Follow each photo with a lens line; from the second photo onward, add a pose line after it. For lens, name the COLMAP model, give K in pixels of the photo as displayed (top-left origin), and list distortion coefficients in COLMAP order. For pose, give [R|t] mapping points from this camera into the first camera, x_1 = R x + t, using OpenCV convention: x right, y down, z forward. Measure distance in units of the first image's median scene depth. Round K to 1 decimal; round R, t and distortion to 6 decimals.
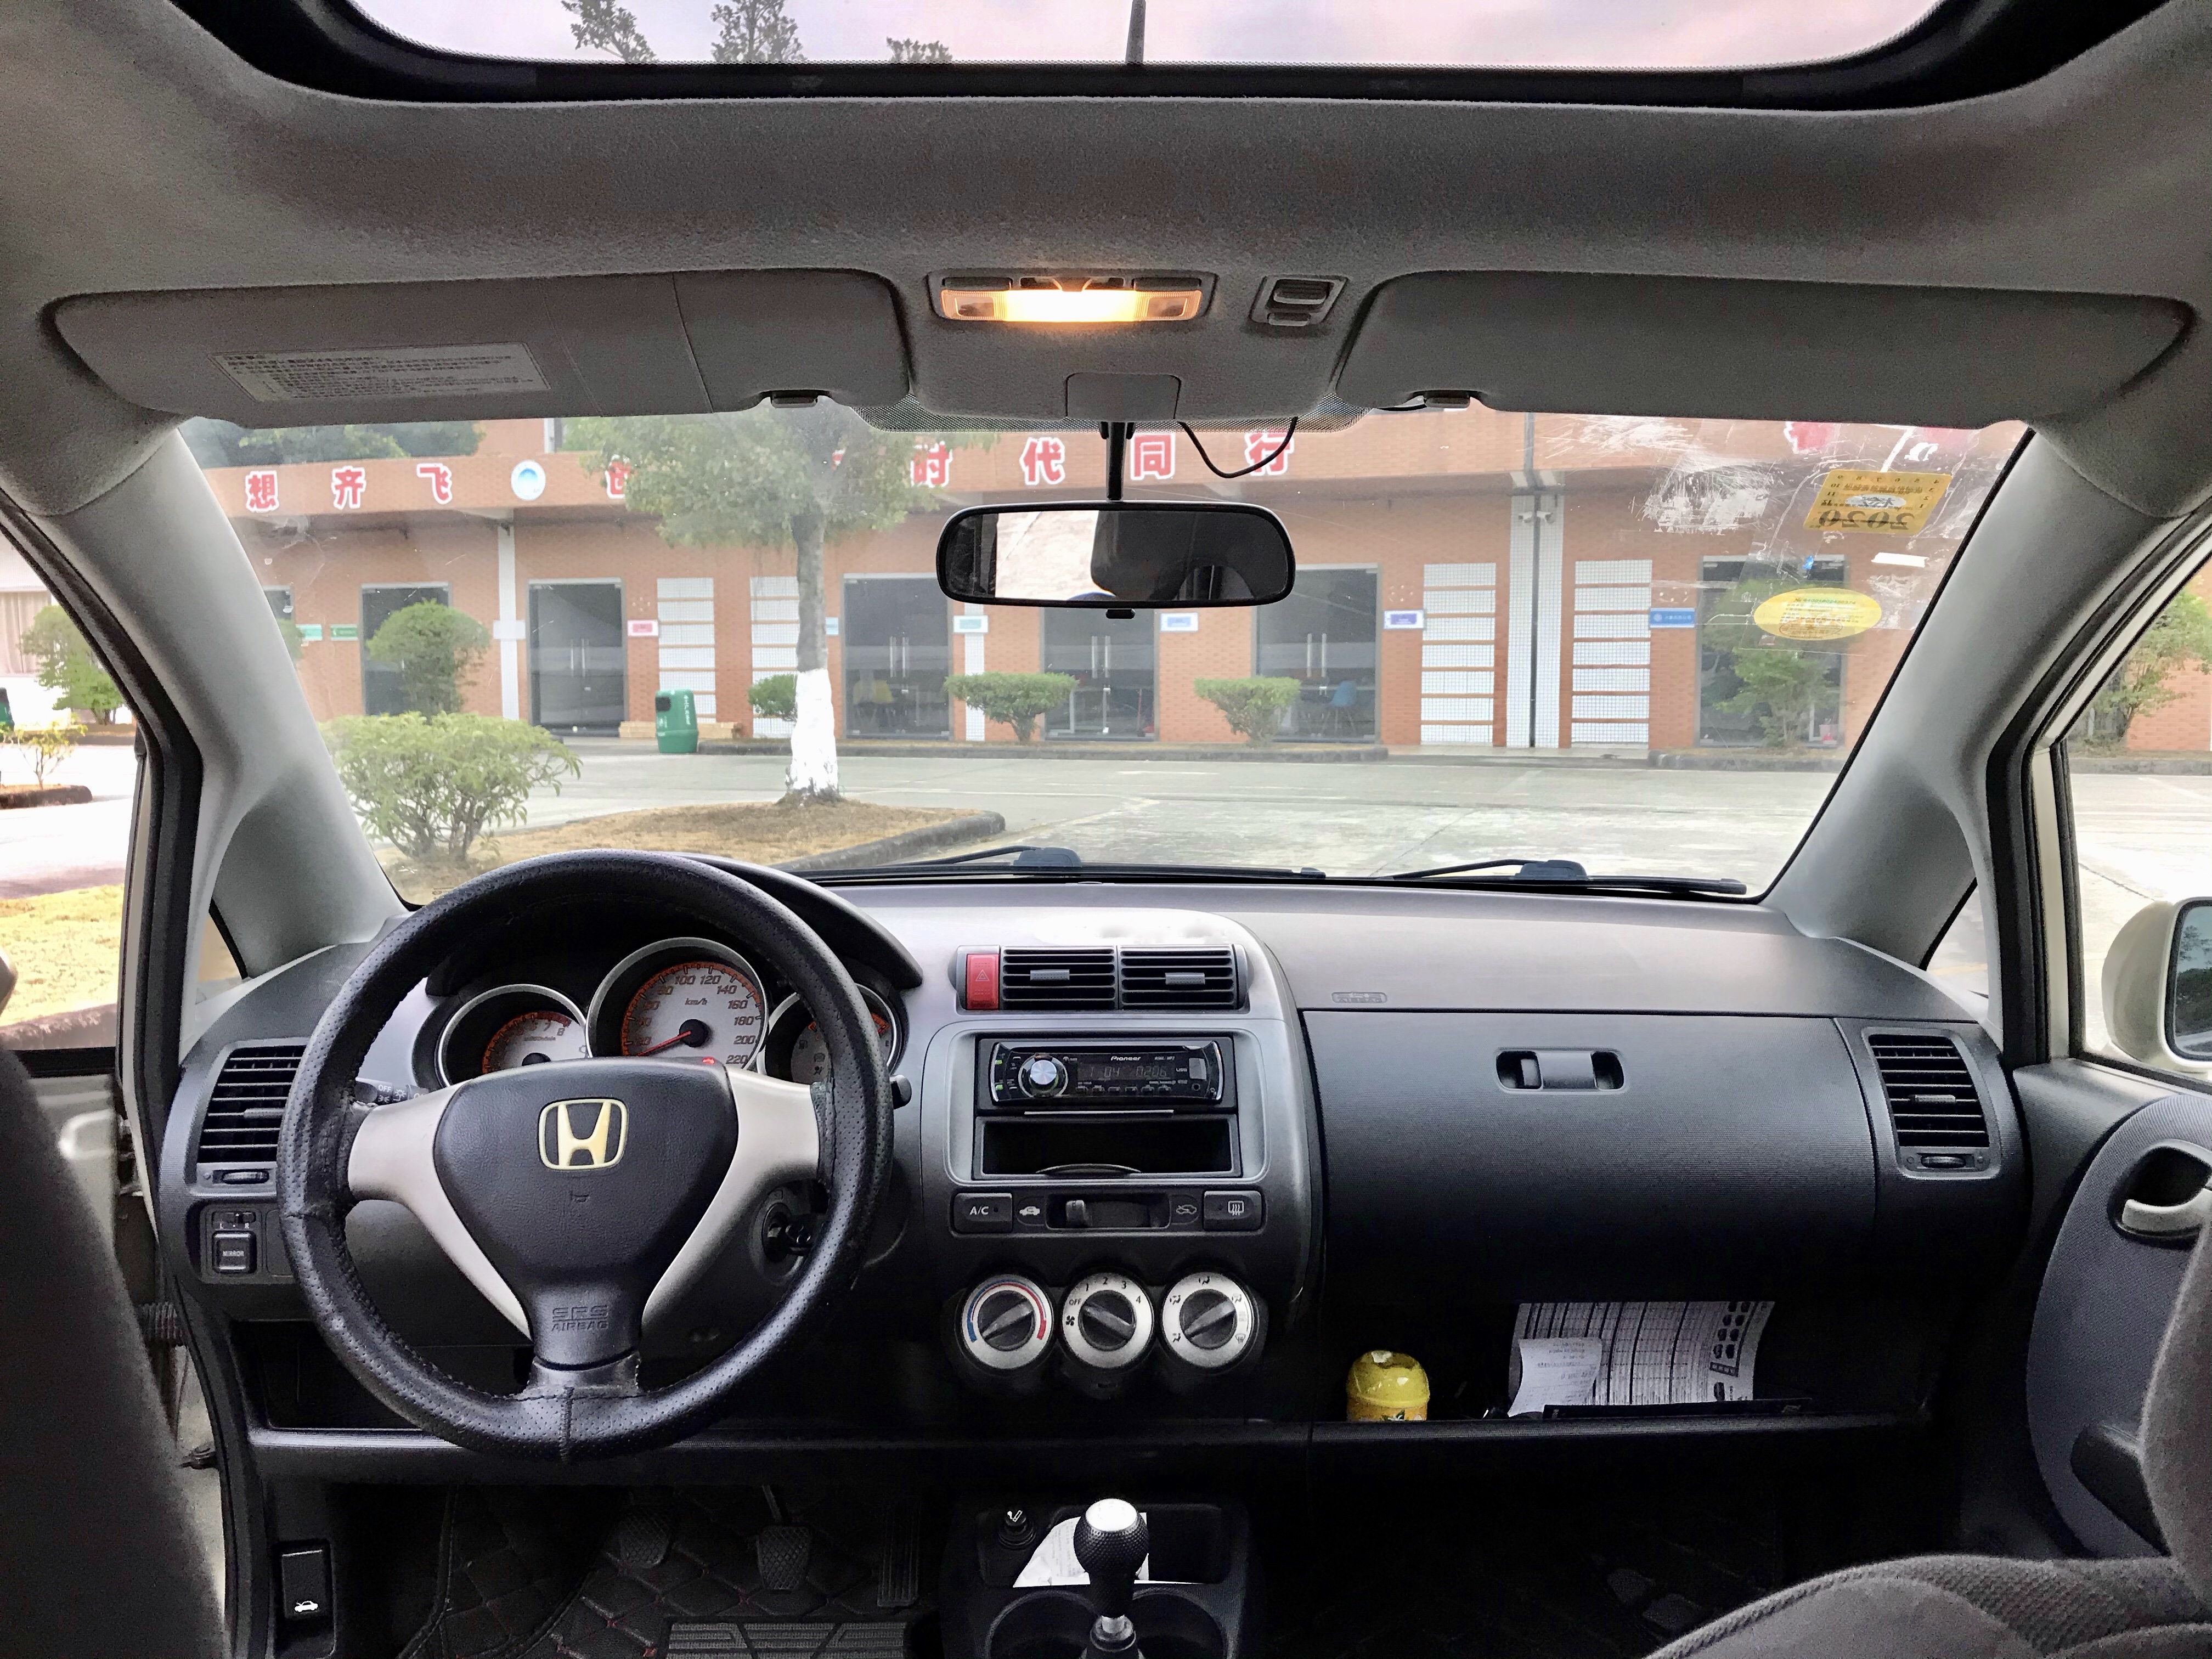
lens RADIAL K [[1857.0, 0, 1106.0], [0, 1857.0, 829.5], [0, 0, 1]] dist [0.011350, -0.013556]
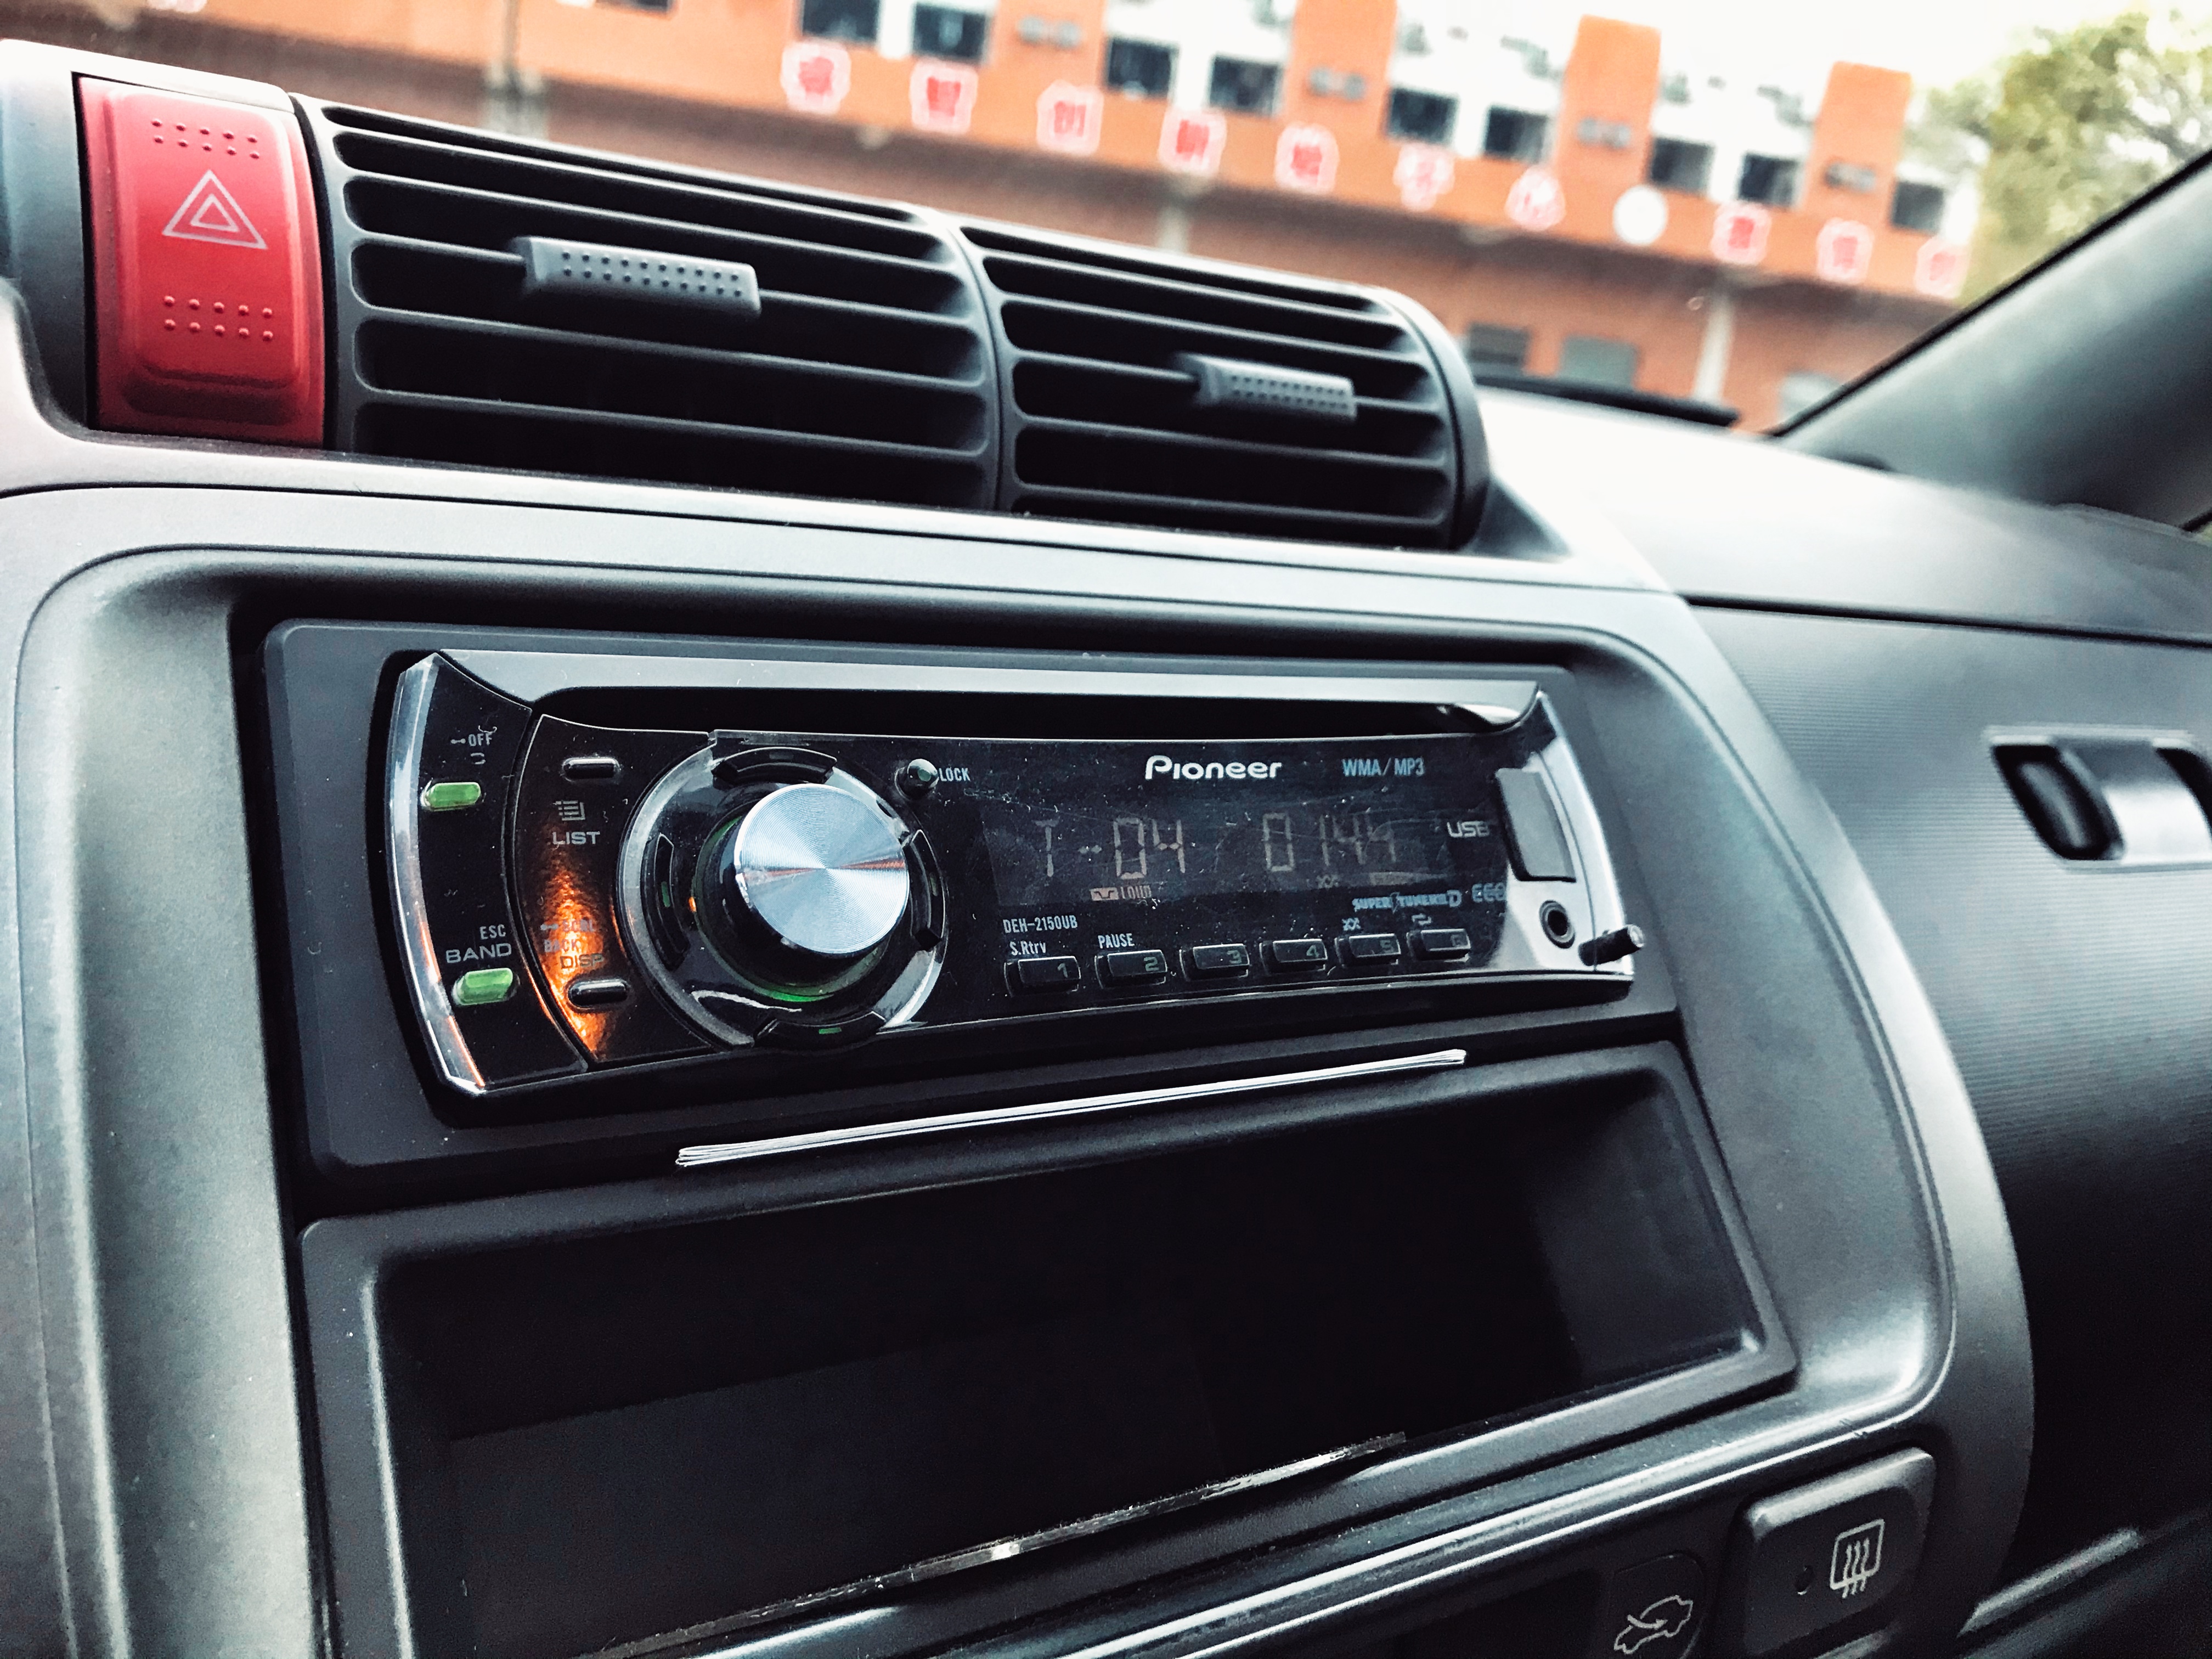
lens RADIAL K [[1857.0, 0, 1106.0], [0, 1857.0, 829.5], [0, 0, 1]] dist [0.011350, -0.013556]
pose [[0.839524, -0.016188, 0.543081, -0.014453], [-0.078878, 0.985335, 0.151304, 0.016294], [-0.537566, -0.169861, 0.825936, 0.135370]]
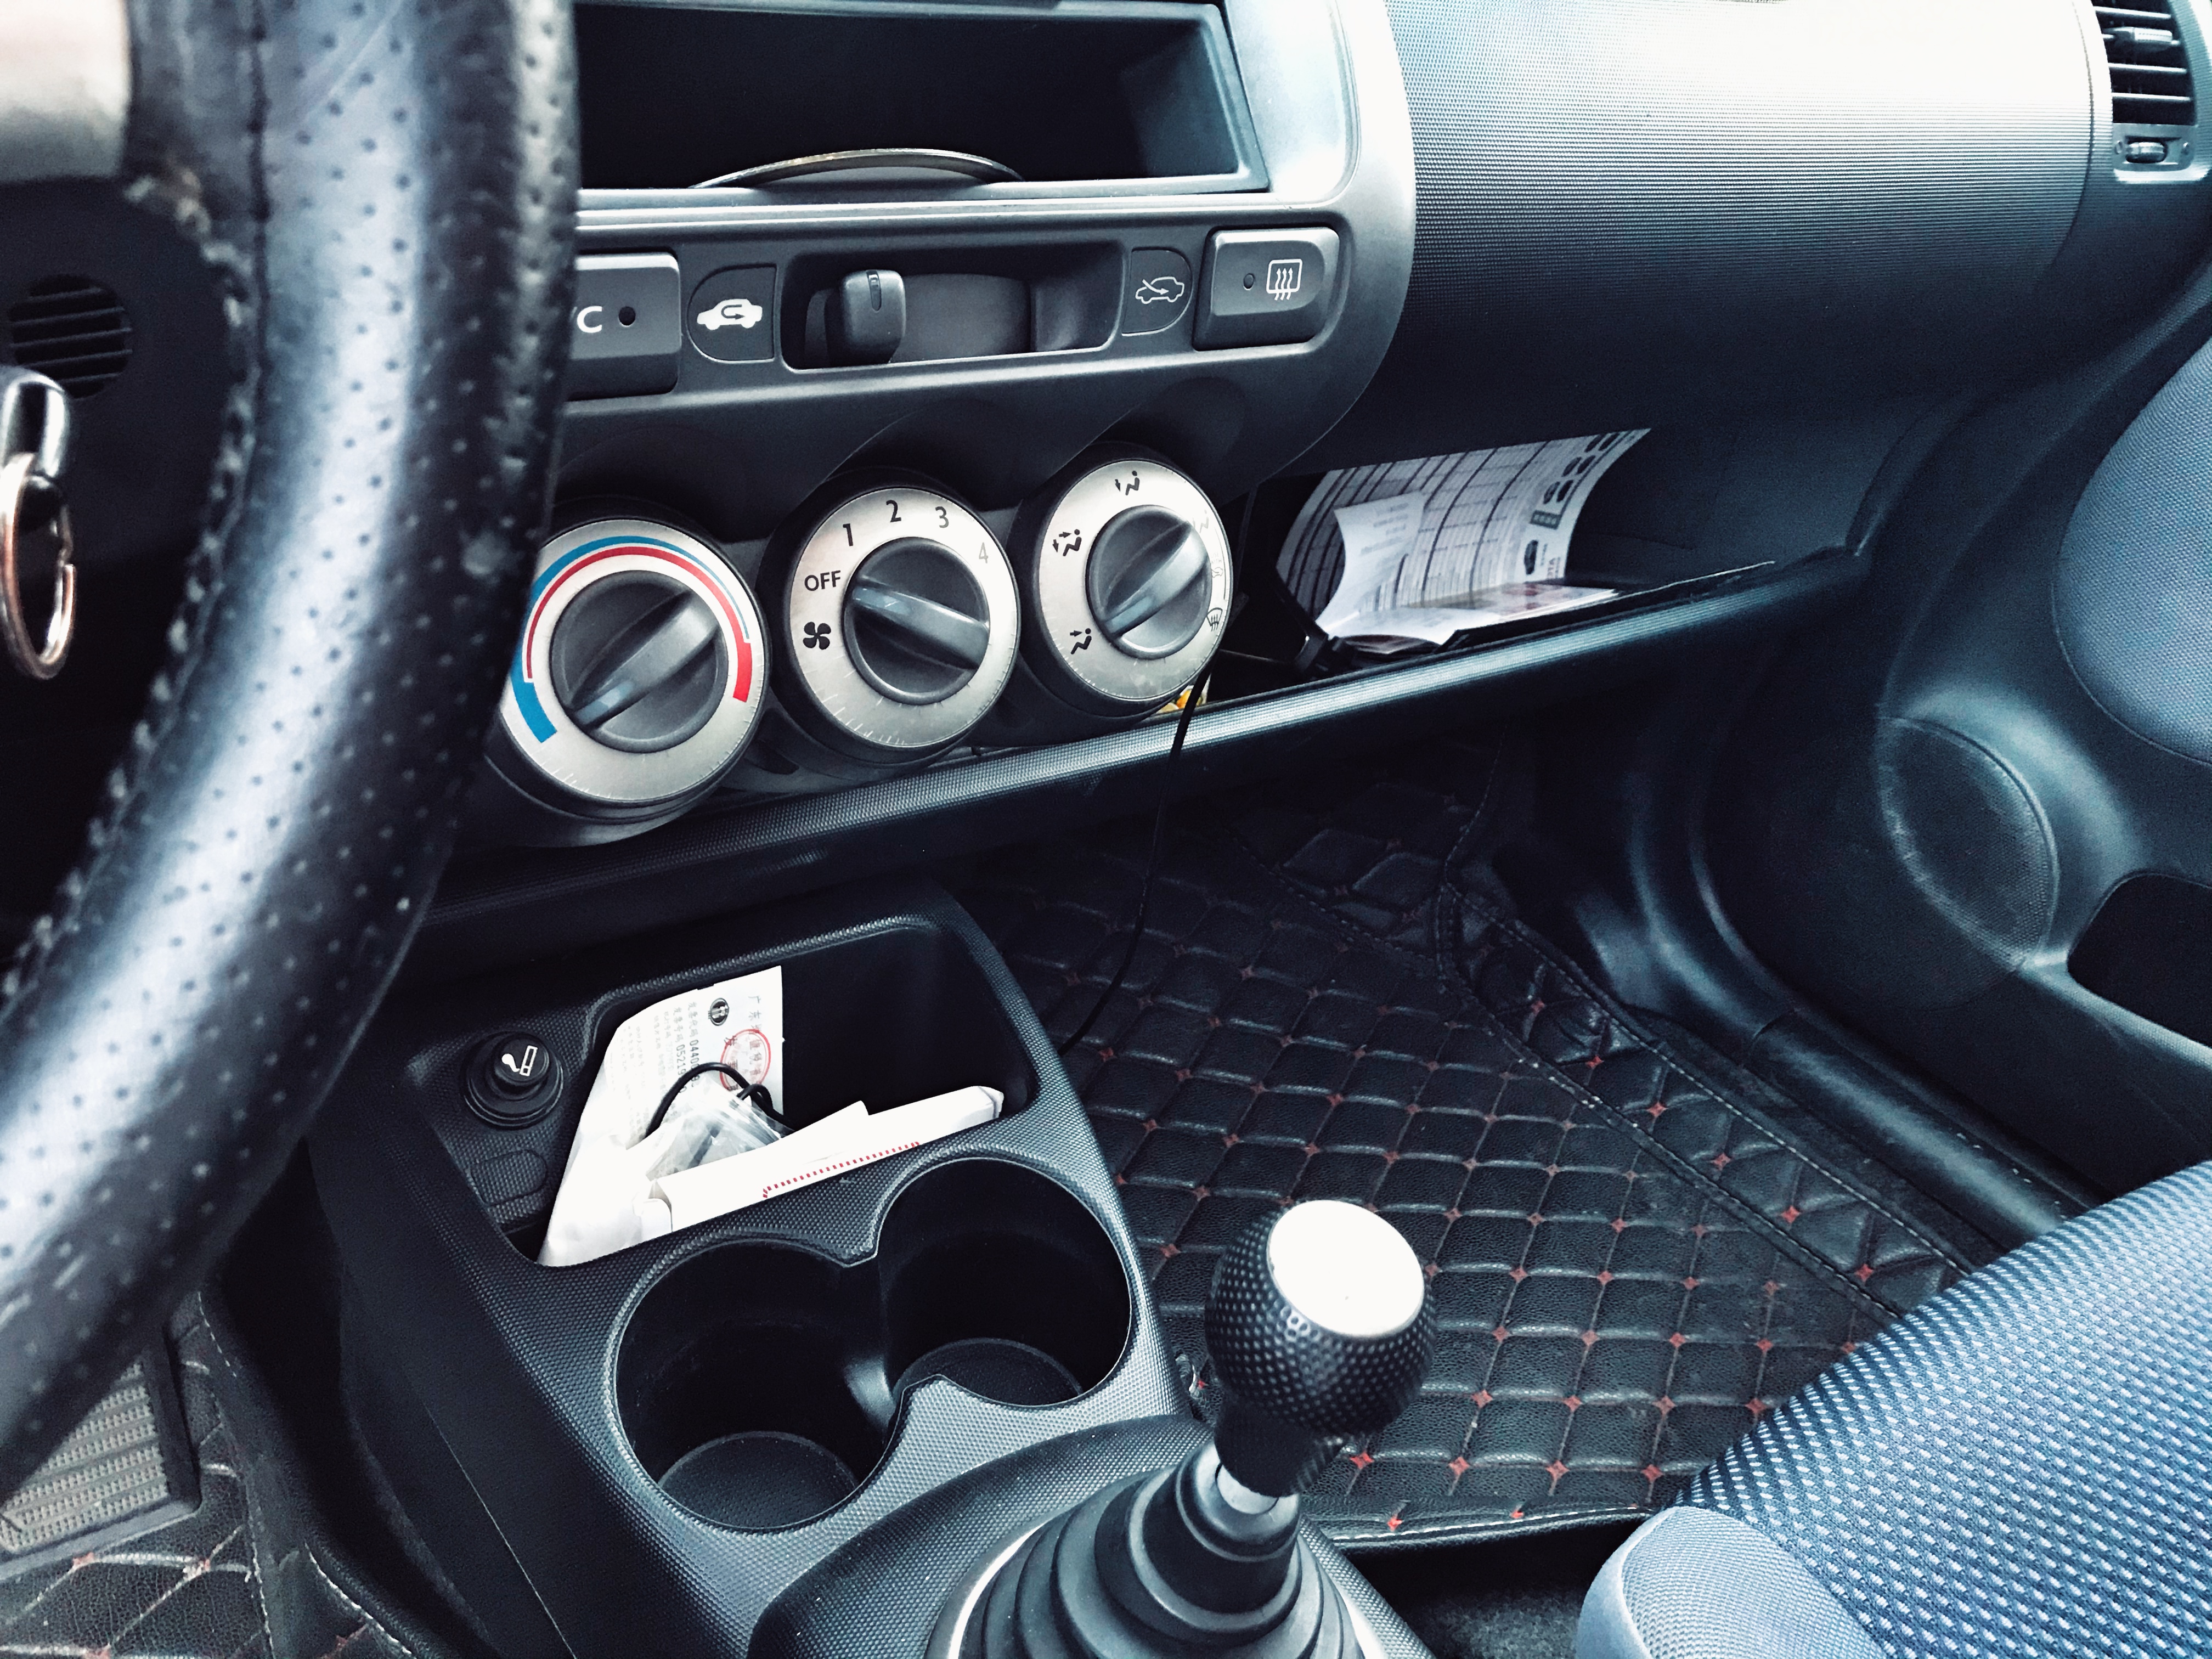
lens RADIAL K [[1799.7, 0, 1116.3], [0, 1799.7, 806.3], [0, 0, 1]] dist [0.028681, -0.007344]
pose [[0.825923, -0.188104, 0.531476, -0.023880], [-0.082042, 0.892563, 0.443397, 0.021597], [-0.557781, -0.409815, 0.721756, 0.109934]]
